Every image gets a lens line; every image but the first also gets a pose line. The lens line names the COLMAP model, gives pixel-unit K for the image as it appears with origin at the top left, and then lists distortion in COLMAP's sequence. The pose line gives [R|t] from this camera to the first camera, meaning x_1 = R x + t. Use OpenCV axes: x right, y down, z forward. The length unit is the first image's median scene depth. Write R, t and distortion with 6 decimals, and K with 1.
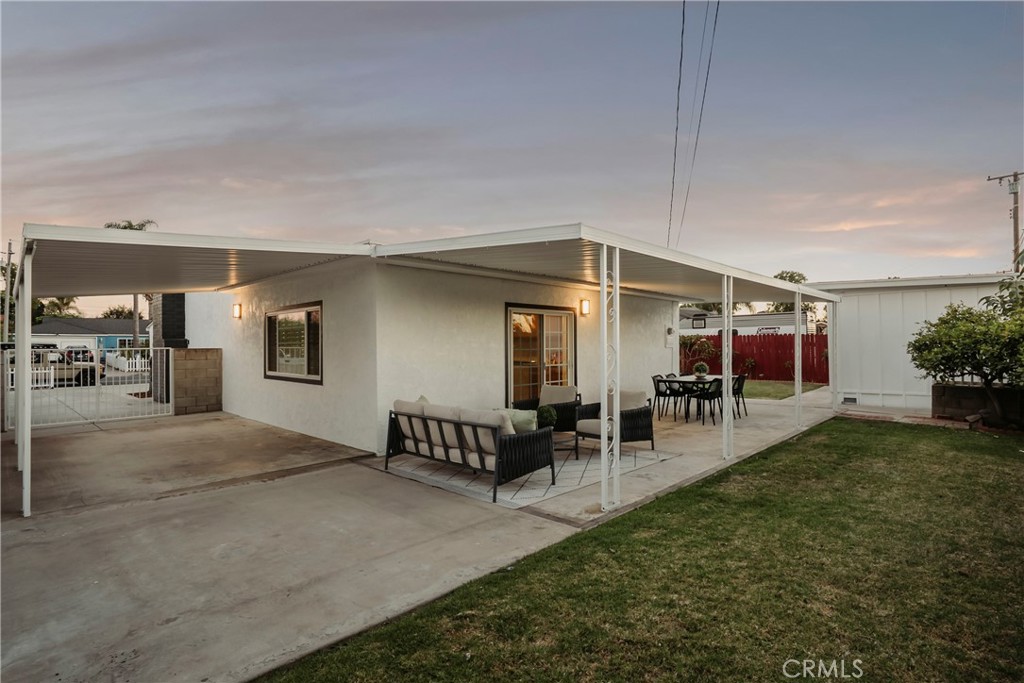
lens RADIAL K [[498.5, 0, 512.5], [0, 498.5, 345.1], [0, 0, 1]] dist [0.000038, -0.000012]
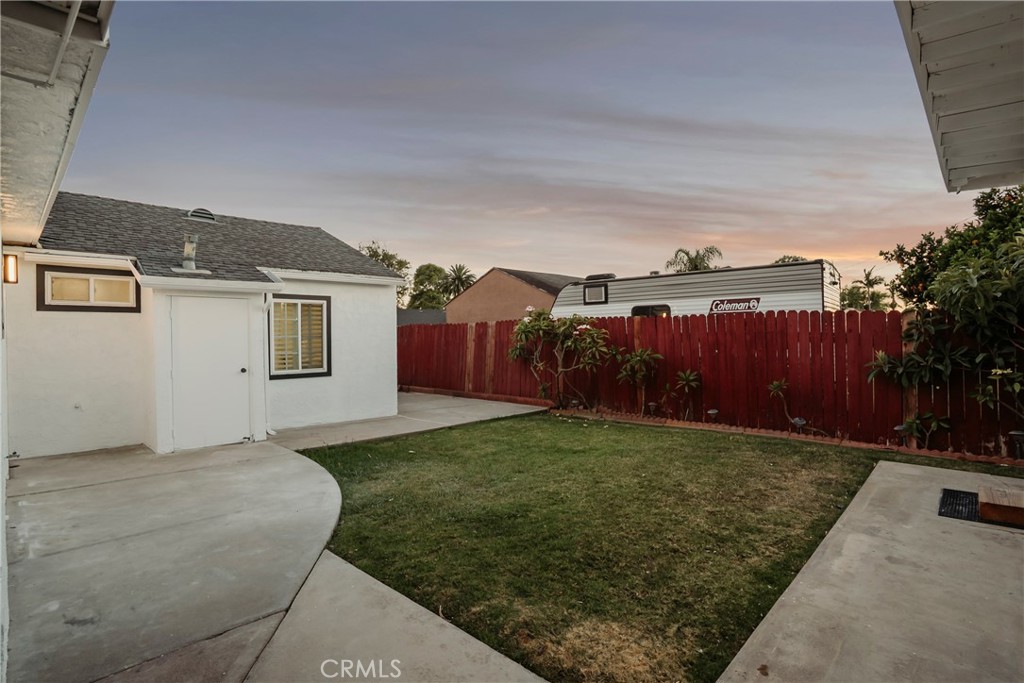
lens RADIAL K [[498.5, 0, 511.5], [0, 498.5, 337.2], [0, 0, 1]] dist [0.000038, -0.000012]
pose [[0.999841, -0.006752, -0.016499, 0.317922], [0.006812, 0.999970, 0.003597, -0.003913], [0.016474, -0.003708, 0.999857, 0.547657]]
